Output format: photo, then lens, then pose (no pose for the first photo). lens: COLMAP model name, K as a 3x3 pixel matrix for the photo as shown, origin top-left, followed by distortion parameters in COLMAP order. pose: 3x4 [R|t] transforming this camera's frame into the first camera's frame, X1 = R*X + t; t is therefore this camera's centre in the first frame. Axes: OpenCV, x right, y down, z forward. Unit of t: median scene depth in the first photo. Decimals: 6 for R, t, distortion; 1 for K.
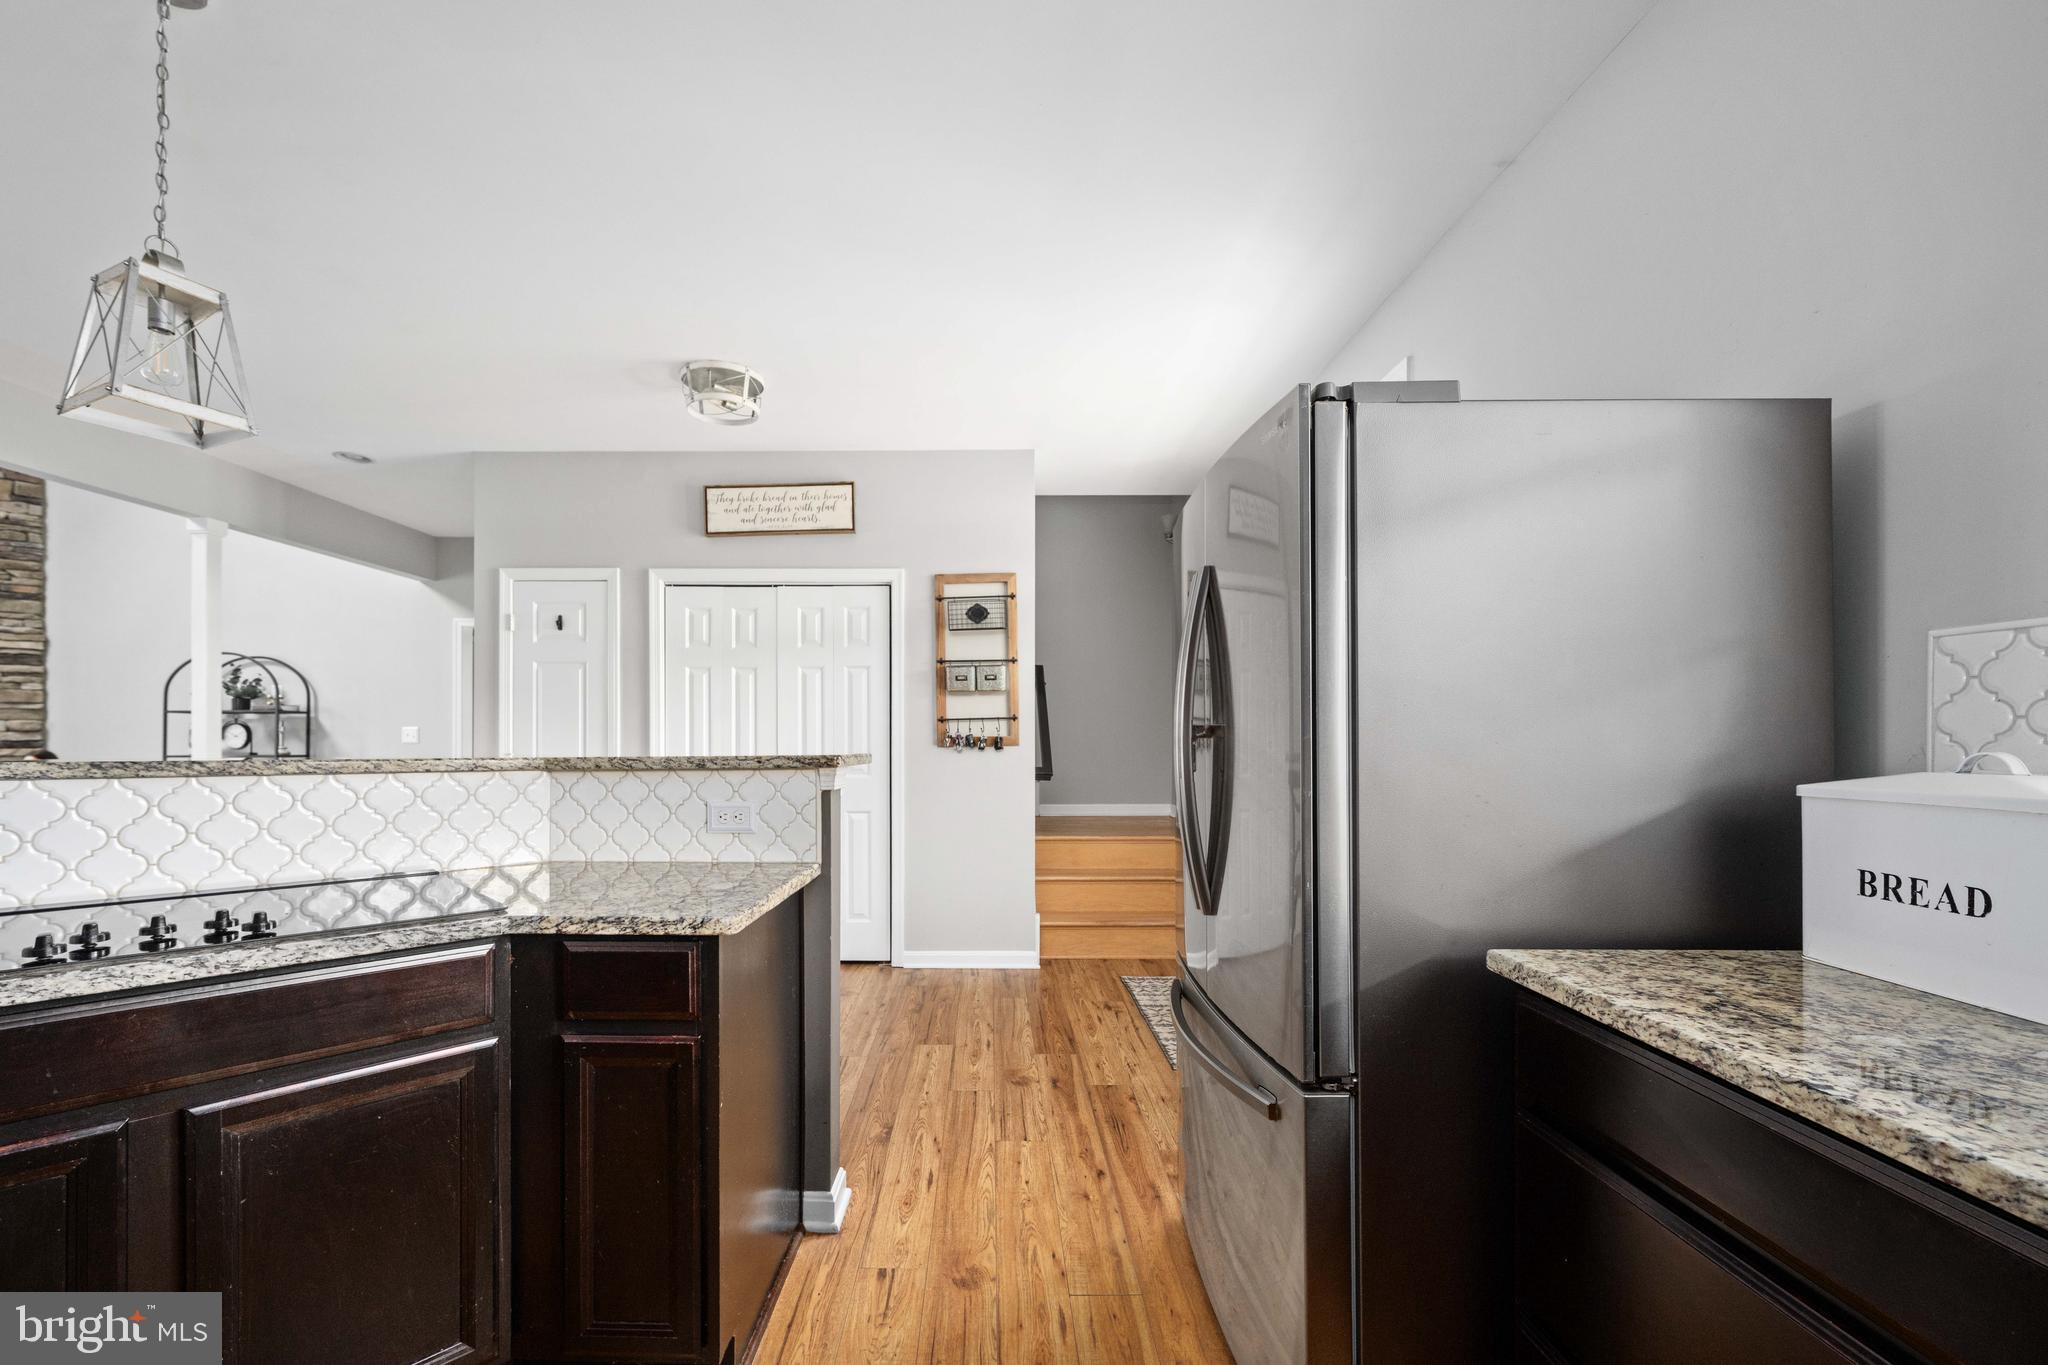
lens RADIAL K [[843.9, 0, 986.6], [0, 843.9, 734.5], [0, 0, 1]] dist [-0.001355, -0.000309]
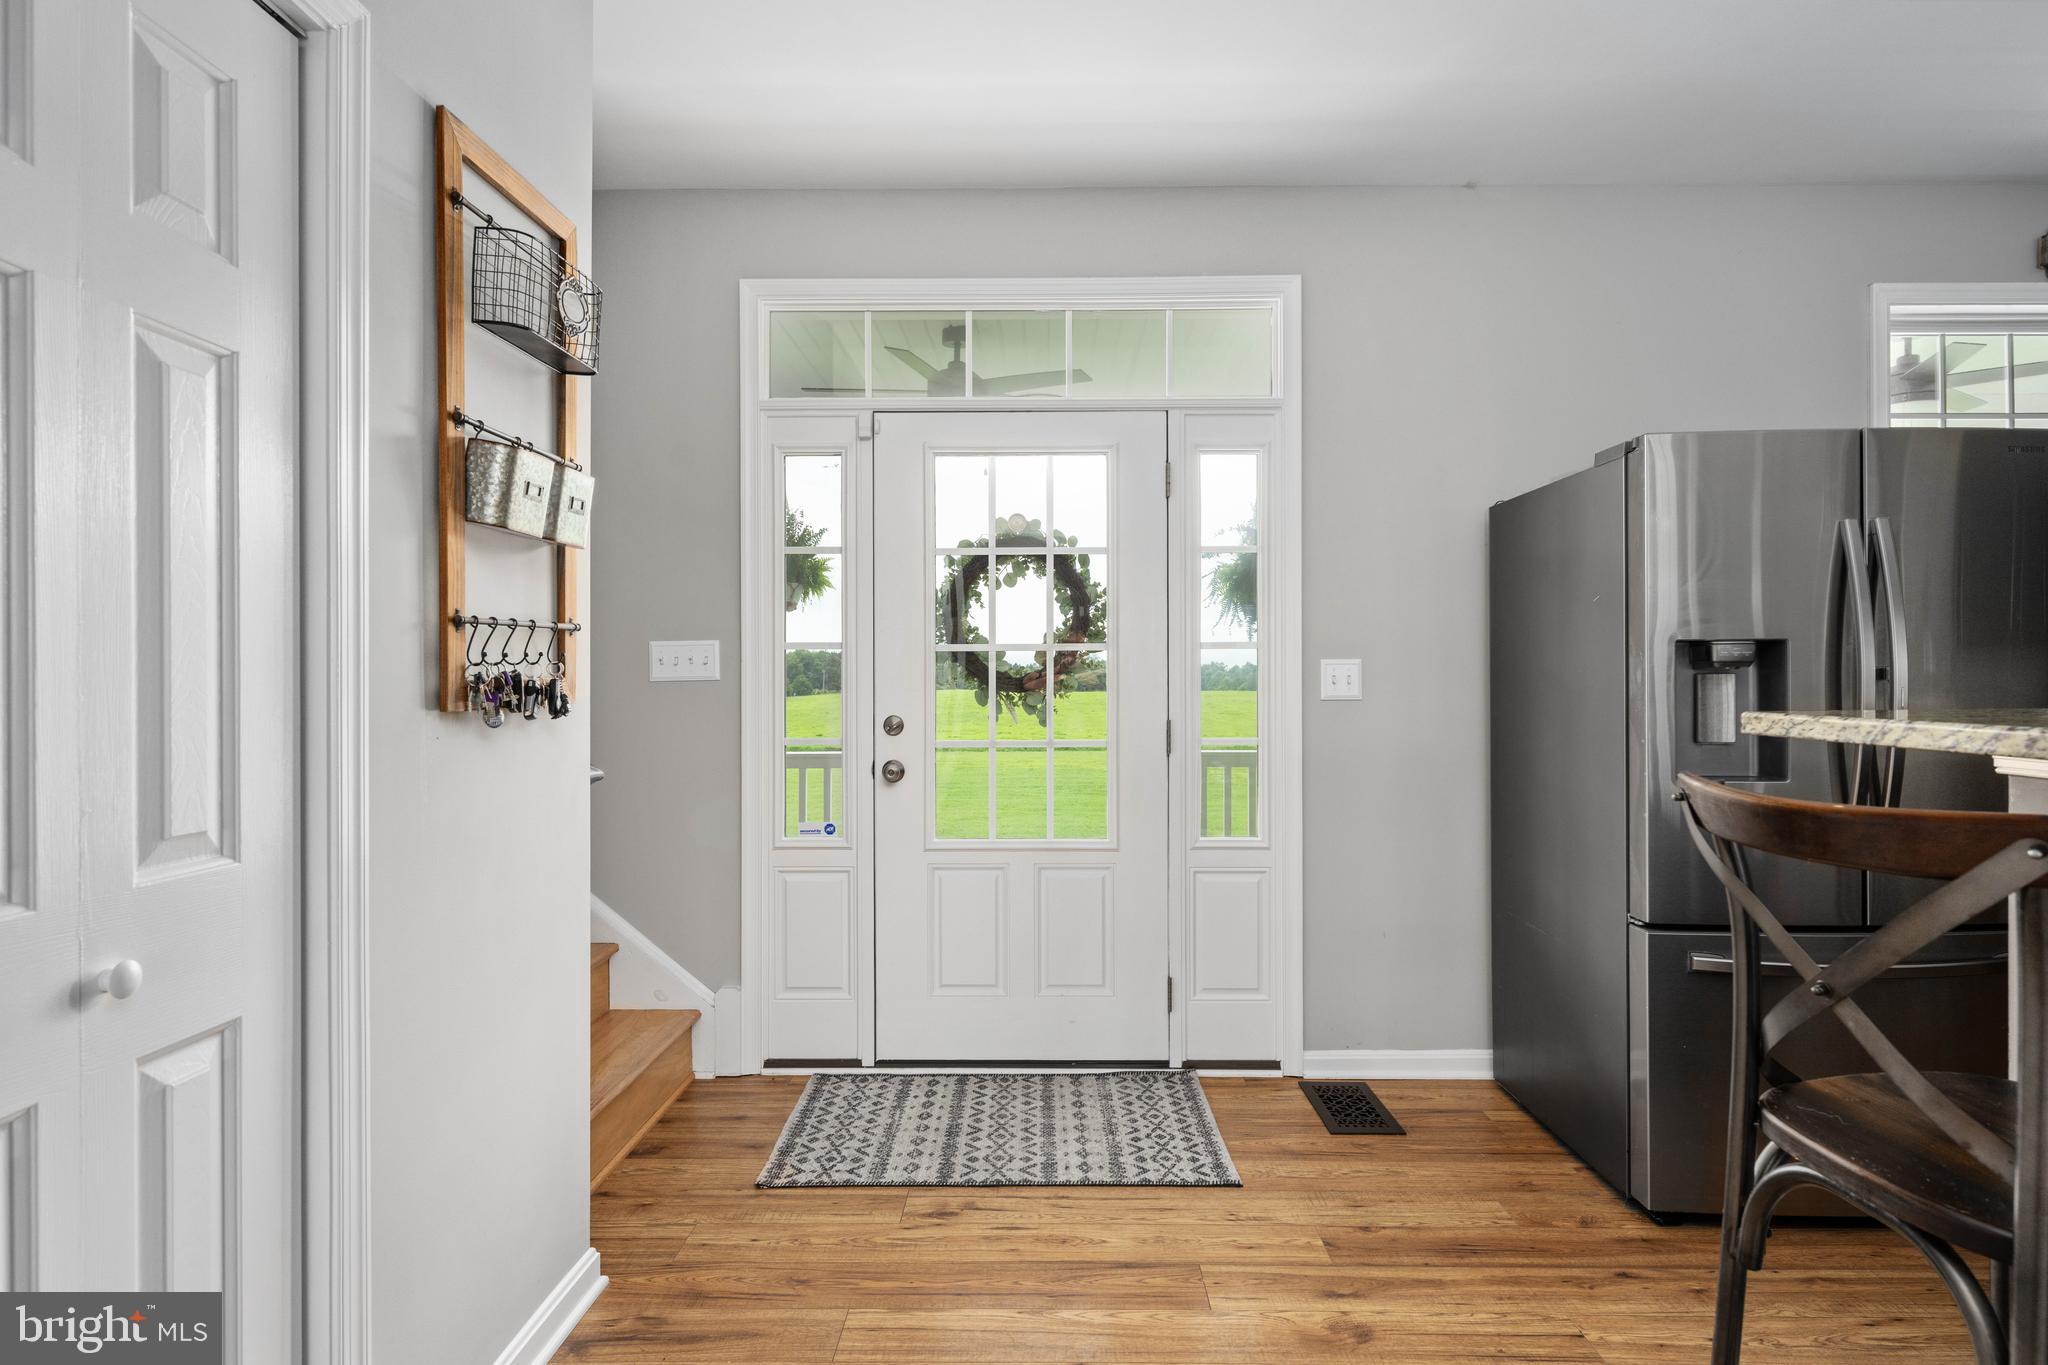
lens RADIAL K [[1055.9, 0, 1021.0], [0, 1055.9, 688.6], [0, 0, 1]] dist [0.000942, 0.000385]
pose [[0.006853, -0.001896, 0.999975, -1.074446], [-0.002171, 0.999996, 0.001911, 0.013953], [-0.999974, -0.002185, 0.006849, 2.080415]]
